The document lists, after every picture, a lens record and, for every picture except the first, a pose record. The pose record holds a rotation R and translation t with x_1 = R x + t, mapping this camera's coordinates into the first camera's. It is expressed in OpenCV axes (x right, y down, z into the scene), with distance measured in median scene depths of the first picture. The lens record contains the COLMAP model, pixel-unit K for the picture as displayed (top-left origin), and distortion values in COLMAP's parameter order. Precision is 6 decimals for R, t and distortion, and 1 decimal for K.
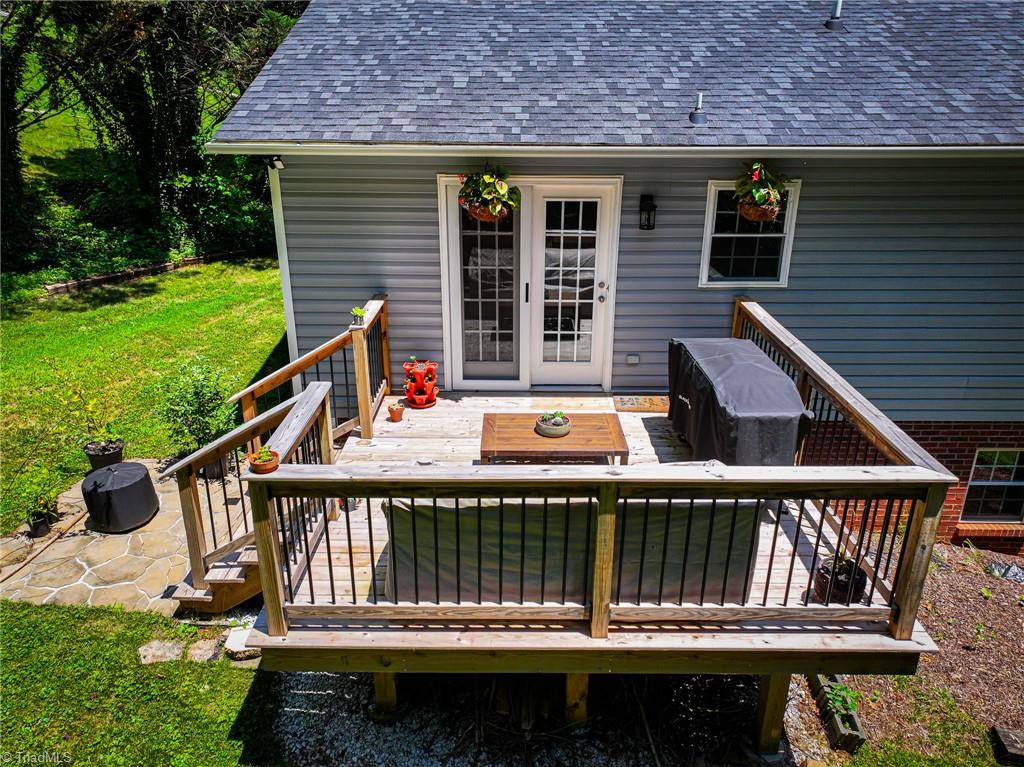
lens RADIAL K [[717.6, 0, 509.0], [0, 717.6, 374.1], [0, 0, 1]] dist [-0.000242, 0.022984]
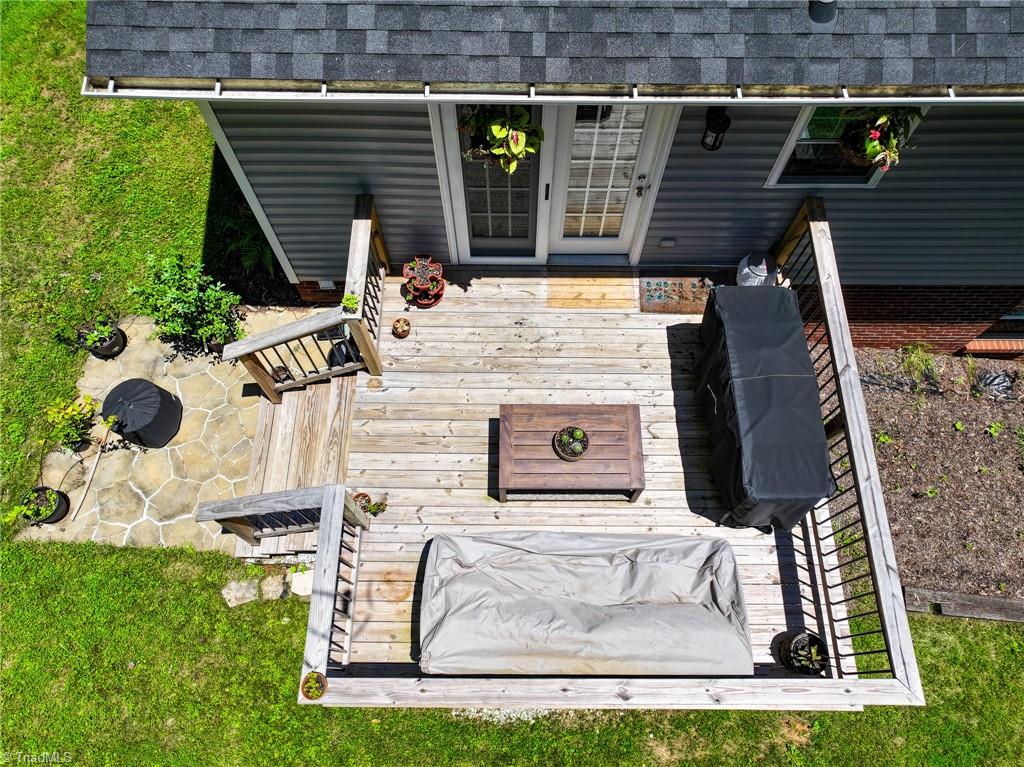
lens RADIAL K [[717.6, 0, 509.0], [0, 717.6, 374.1], [0, 0, 1]] dist [-0.000242, 0.022984]
pose [[0.999977, -0.004721, -0.004874, -0.014586], [0.006785, 0.707207, 0.706974, -0.542314], [0.000110, -0.706991, 0.707223, 0.294424]]
